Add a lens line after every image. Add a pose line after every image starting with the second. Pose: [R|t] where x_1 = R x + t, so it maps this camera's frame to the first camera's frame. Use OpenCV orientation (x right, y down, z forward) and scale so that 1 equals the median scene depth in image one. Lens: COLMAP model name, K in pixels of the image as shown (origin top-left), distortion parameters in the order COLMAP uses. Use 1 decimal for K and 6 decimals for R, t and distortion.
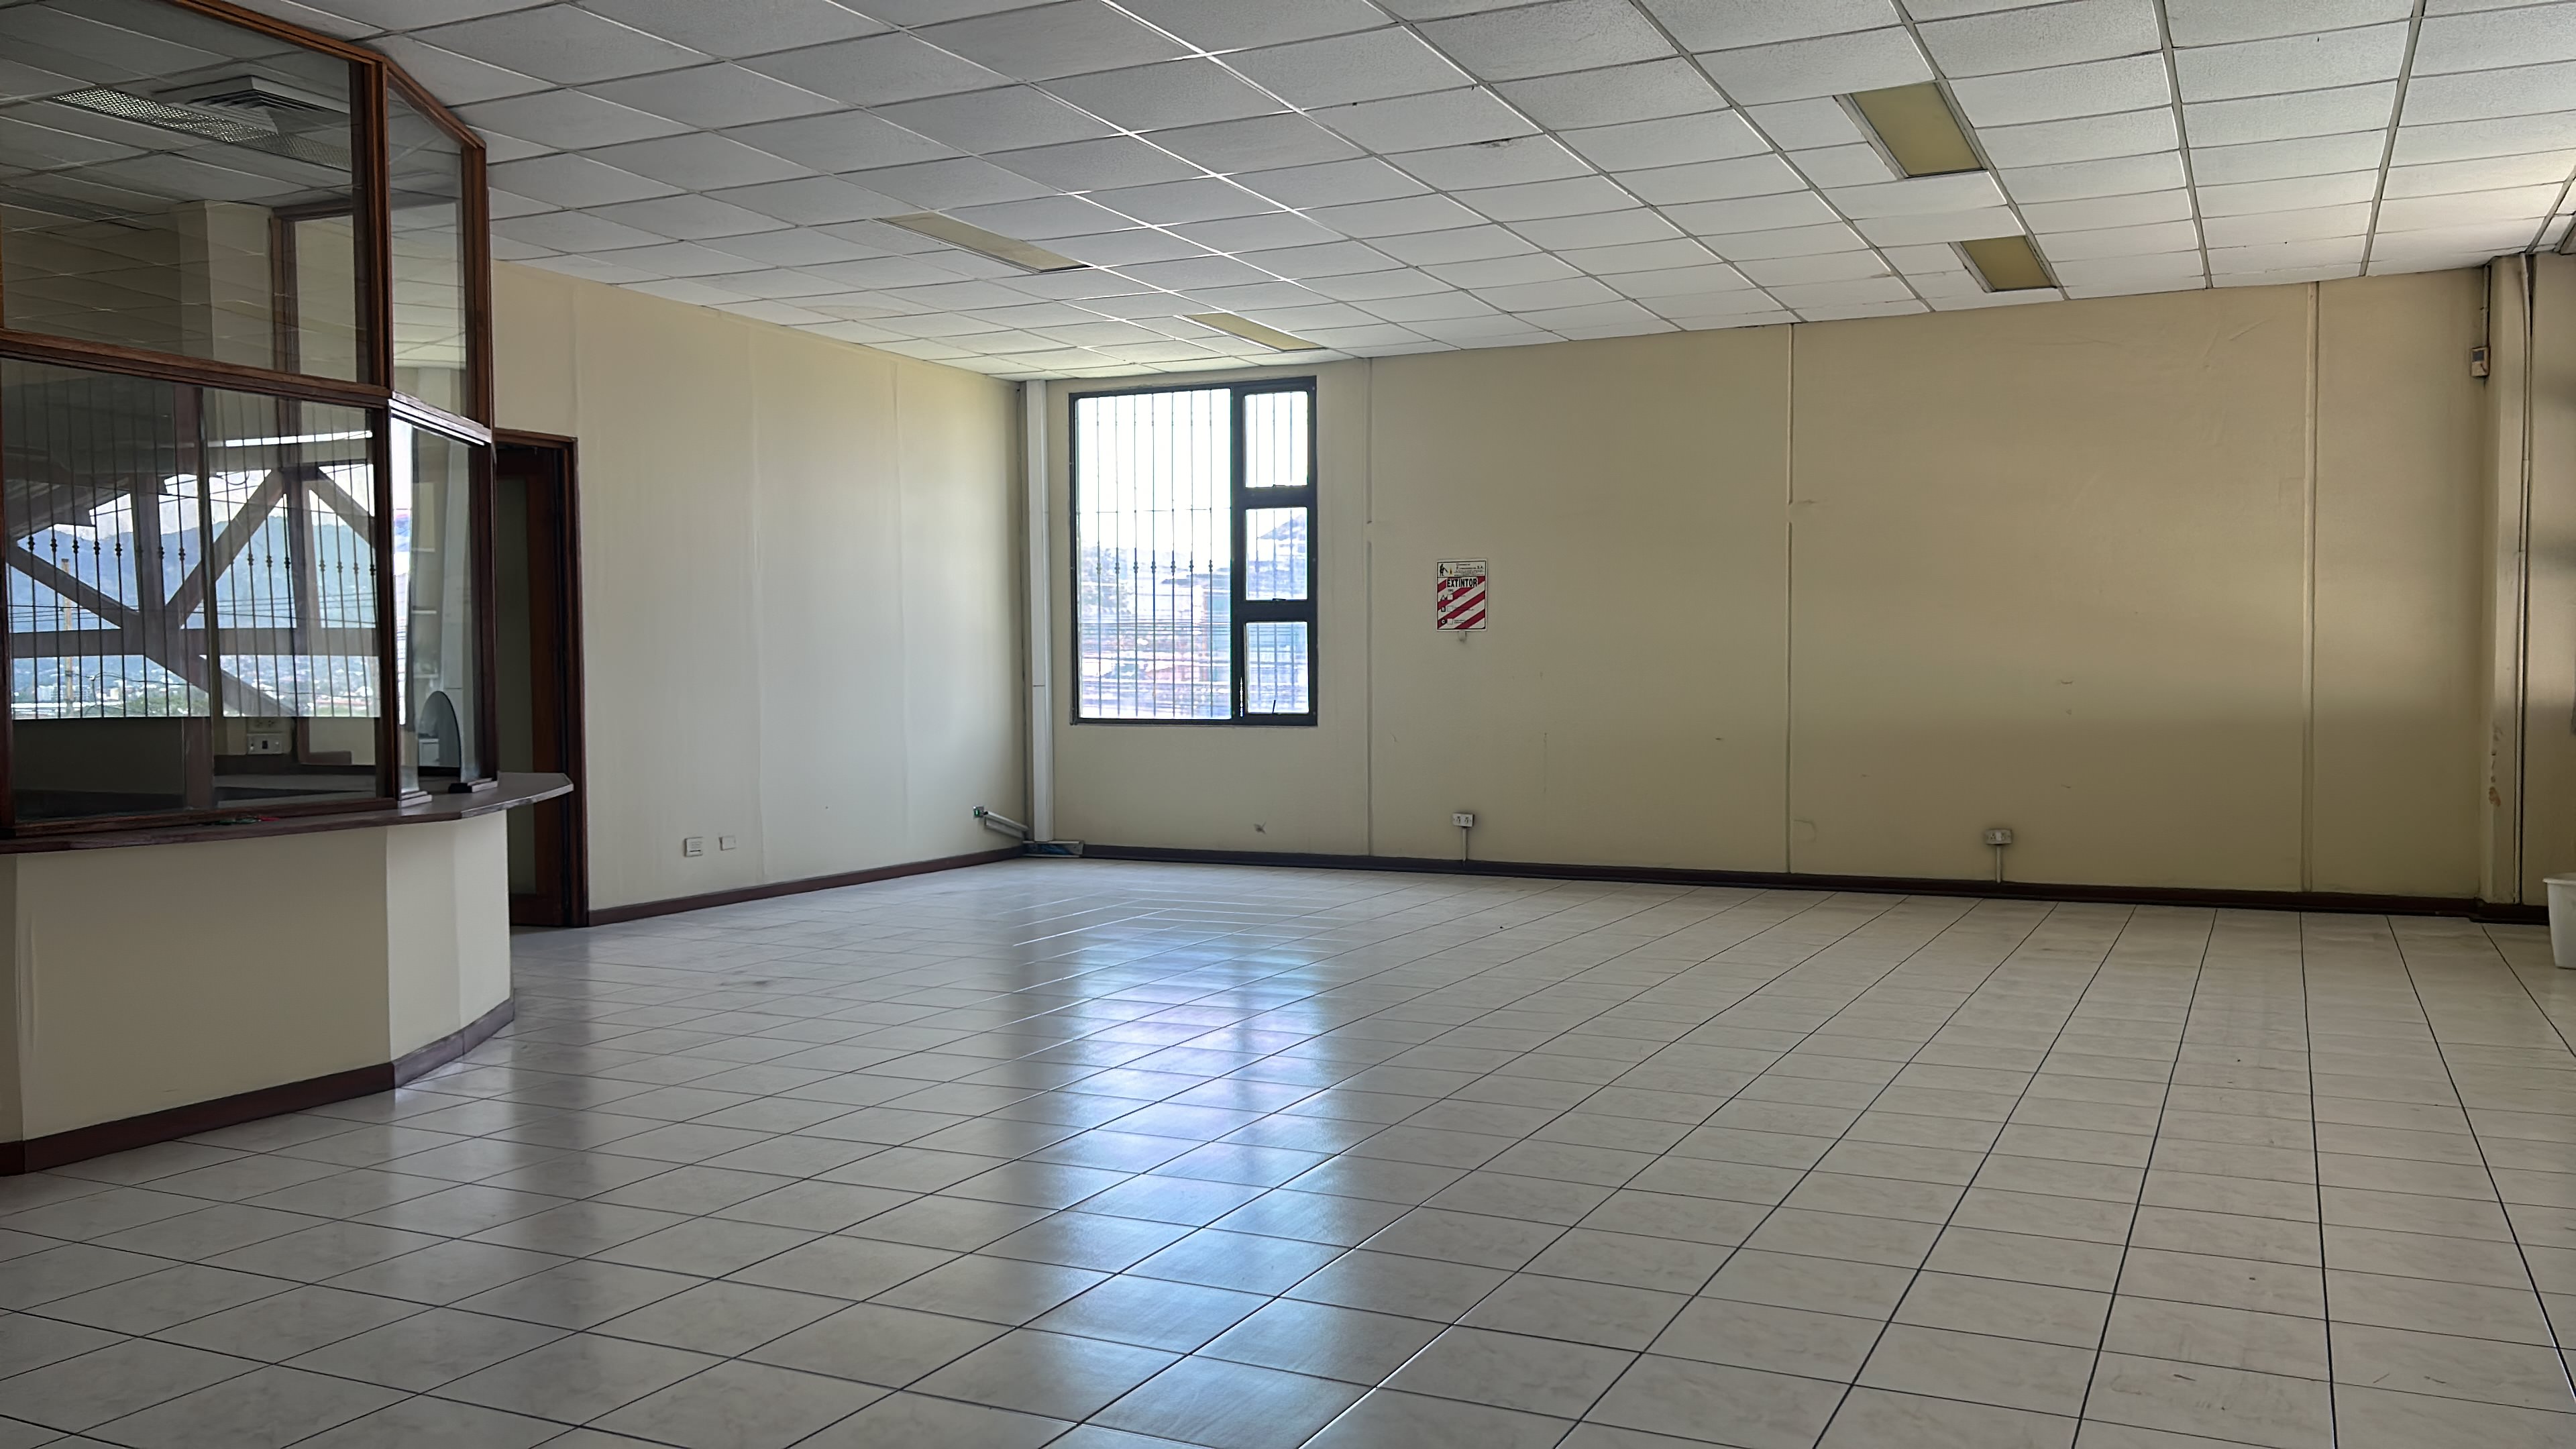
lens RADIAL K [[2062.7, 0, 1262.7], [0, 2062.7, 725.8], [0, 0, 1]] dist [0.074564, -0.095395]
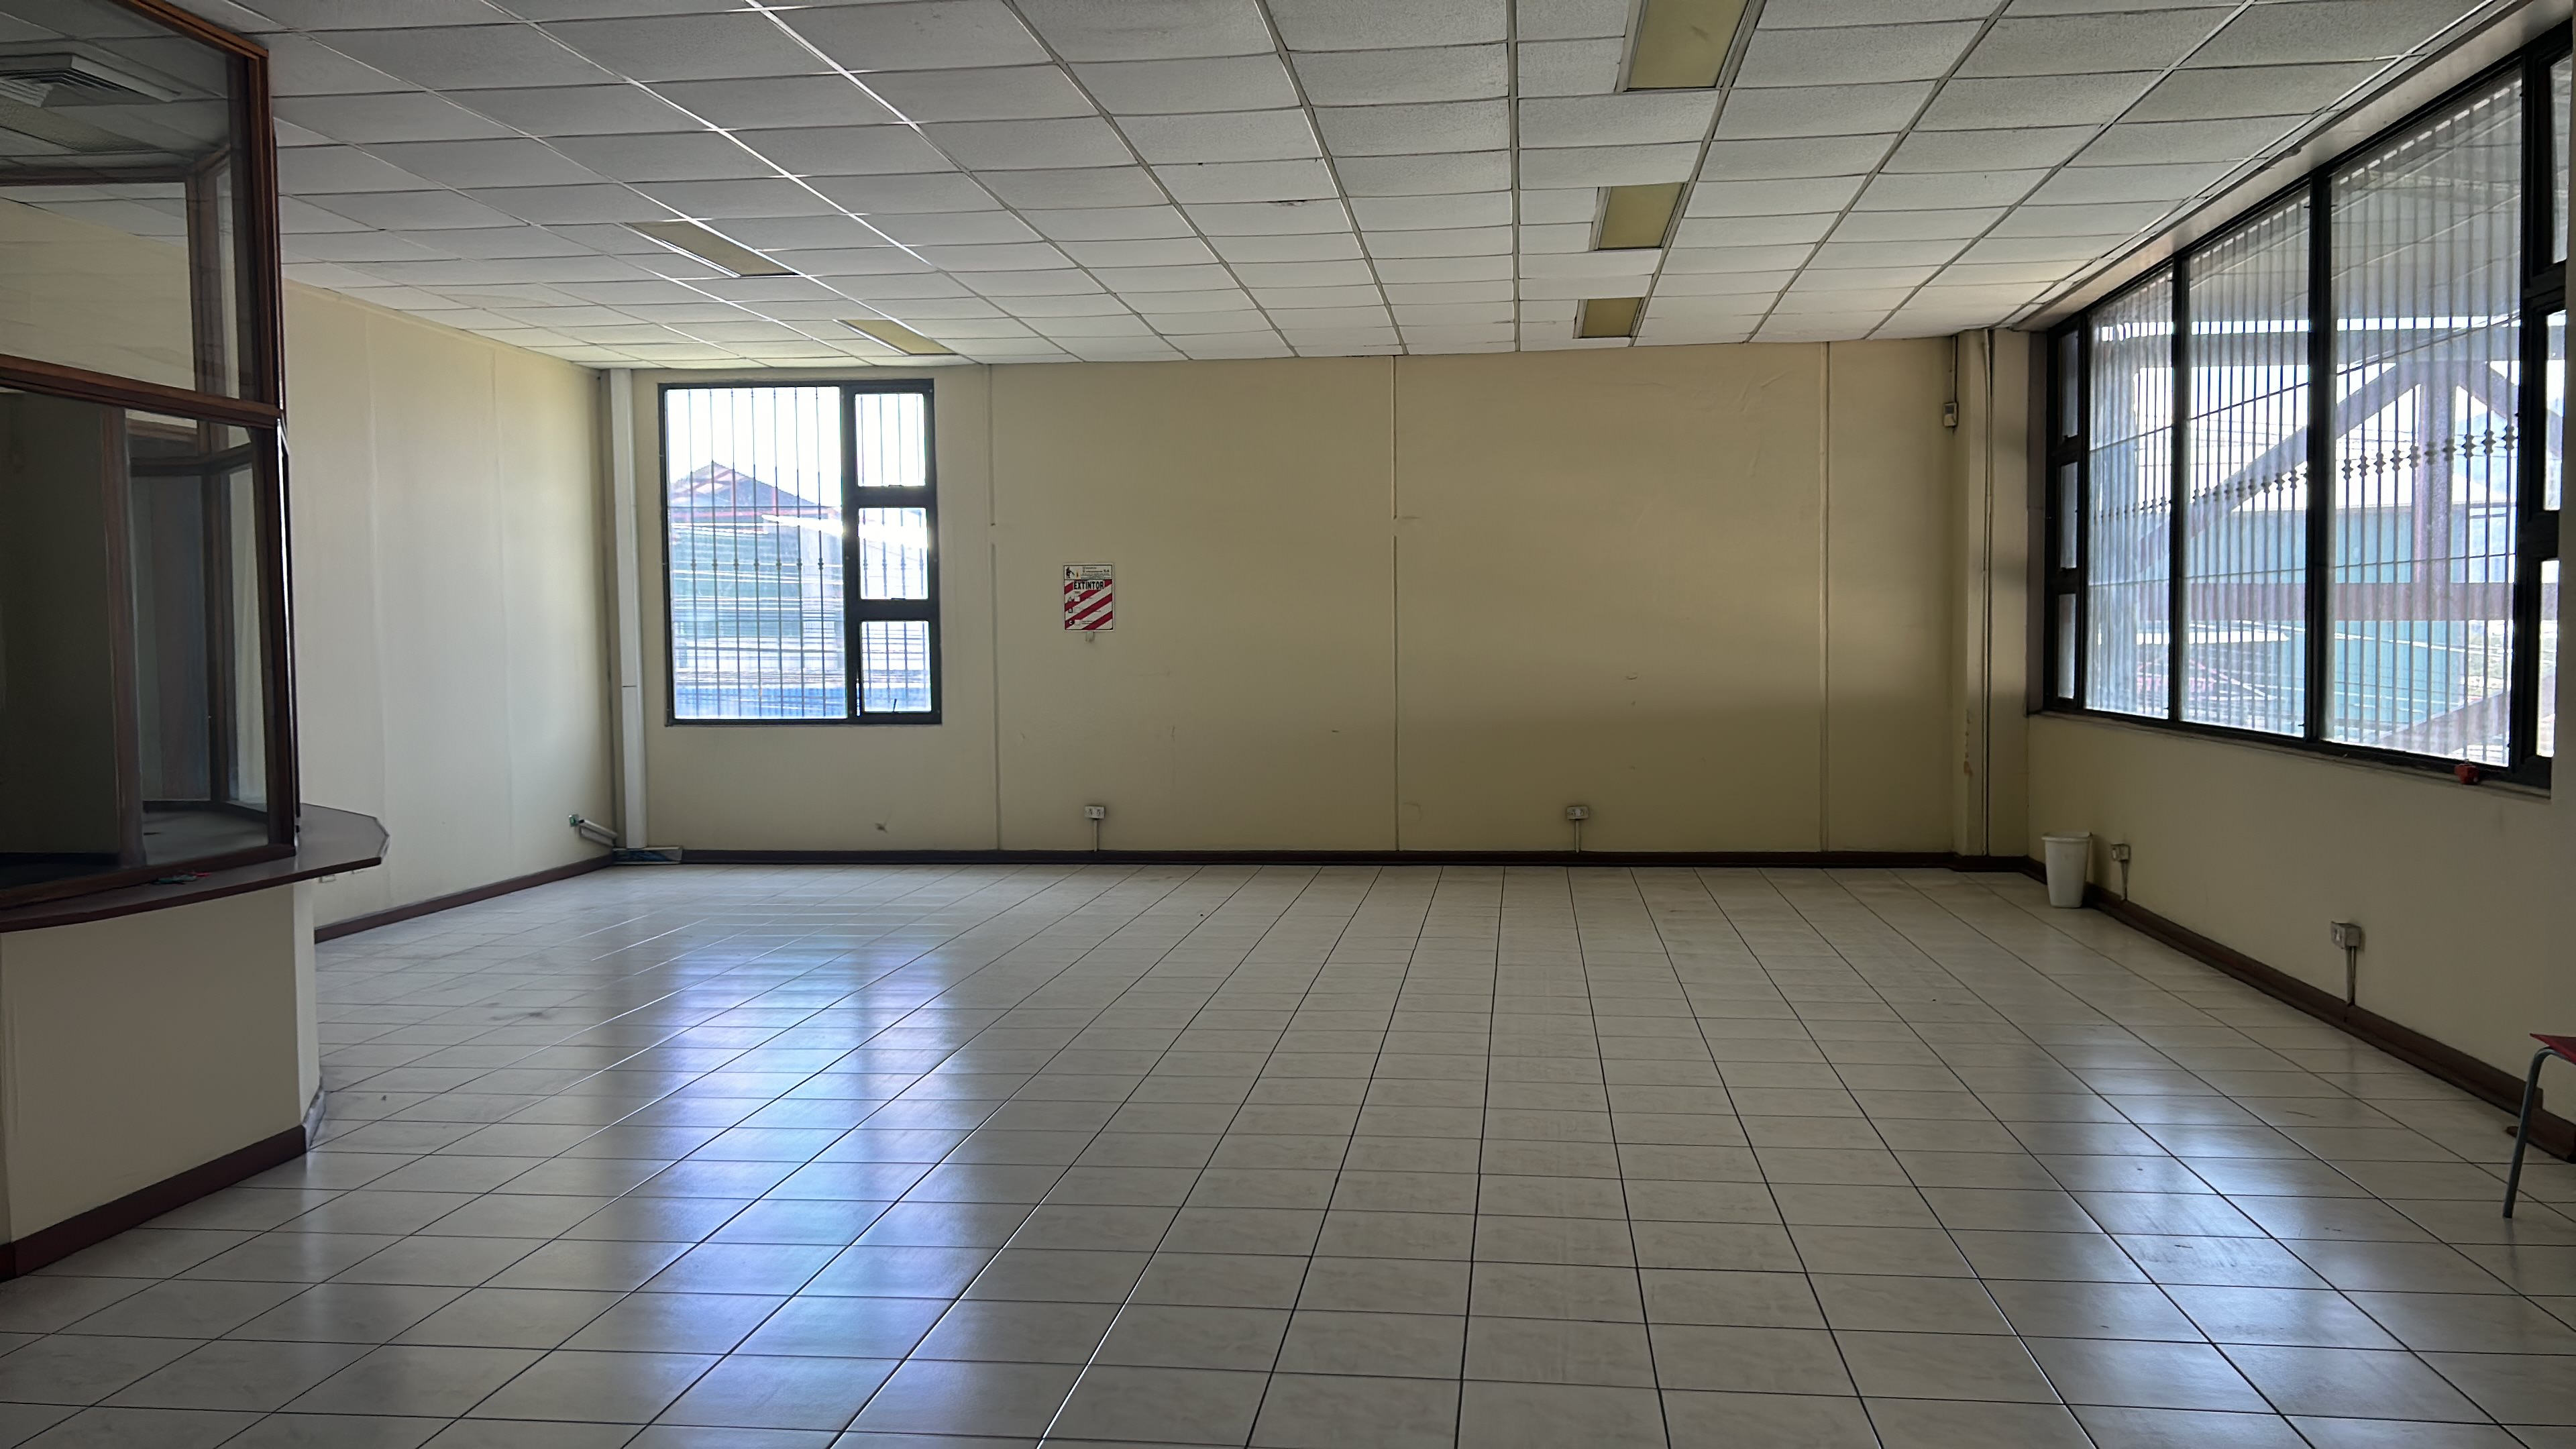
lens RADIAL K [[2062.7, 0, 1289.0], [0, 2062.7, 719.9], [0, 0, 1]] dist [0.074564, -0.095395]
pose [[0.943158, -0.018271, 0.331843, -0.153018], [0.014399, 0.999797, 0.014122, -0.014273], [-0.332033, -0.008541, 0.943229, -0.017545]]
